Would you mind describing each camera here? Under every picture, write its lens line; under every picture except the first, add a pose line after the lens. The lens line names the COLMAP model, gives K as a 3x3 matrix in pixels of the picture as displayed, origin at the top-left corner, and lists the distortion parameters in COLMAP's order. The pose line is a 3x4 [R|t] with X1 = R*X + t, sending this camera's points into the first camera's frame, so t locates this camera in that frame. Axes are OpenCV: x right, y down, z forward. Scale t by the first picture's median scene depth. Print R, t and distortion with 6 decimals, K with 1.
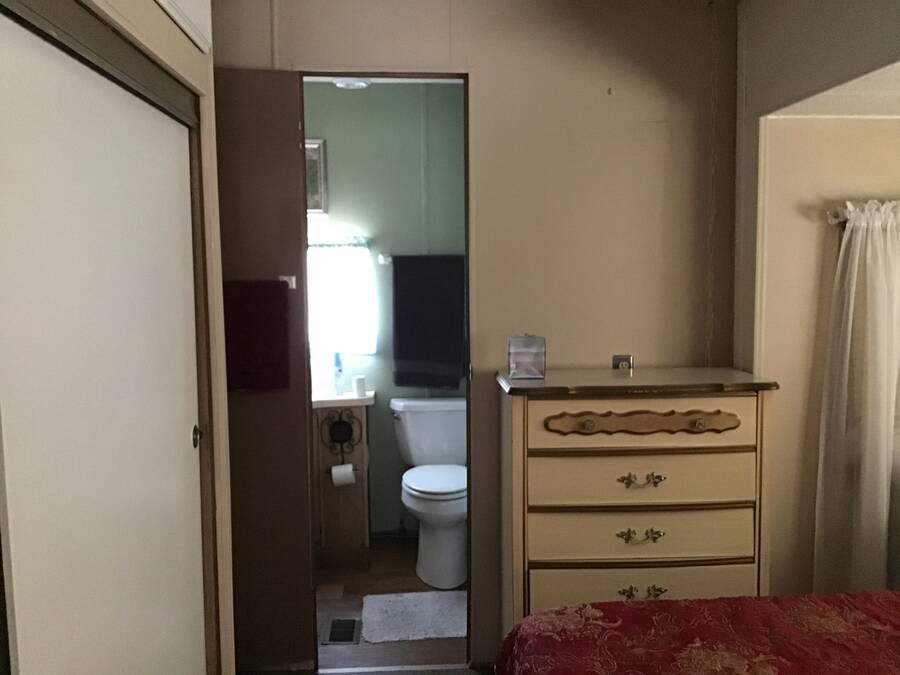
lens RADIAL K [[806.9, 0, 445.5], [0, 806.9, 332.9], [0, 0, 1]] dist [0.062062, -0.118976]
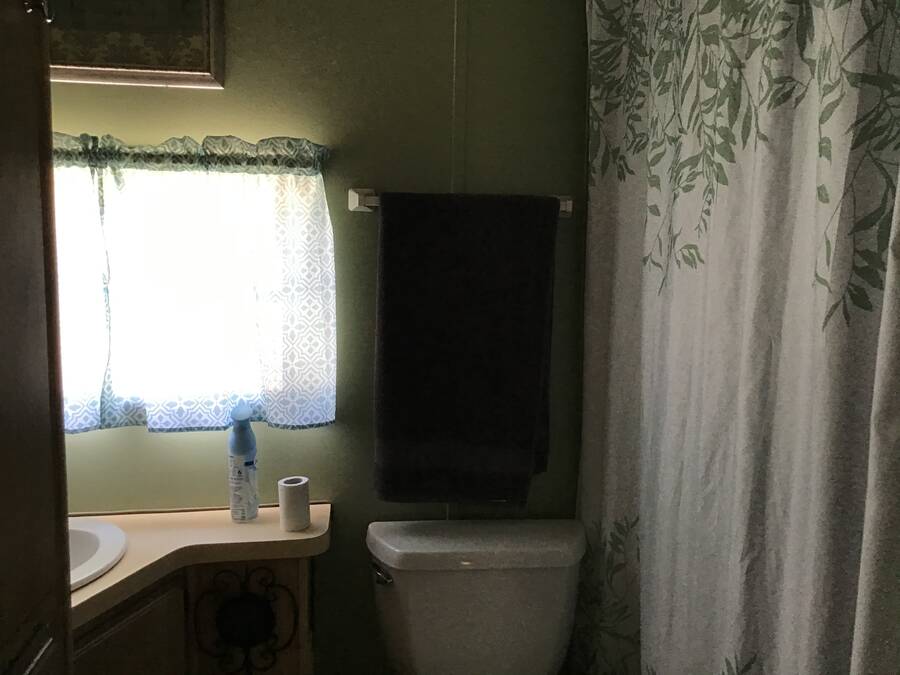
lens RADIAL K [[806.9, 0, 459.2], [0, 806.9, 346.6], [0, 0, 1]] dist [0.062062, -0.118976]
pose [[0.996409, 0.024322, 0.081107, -0.057748], [-0.028166, 0.998517, 0.046588, -0.037171], [-0.079854, -0.048705, 0.995616, 0.580273]]
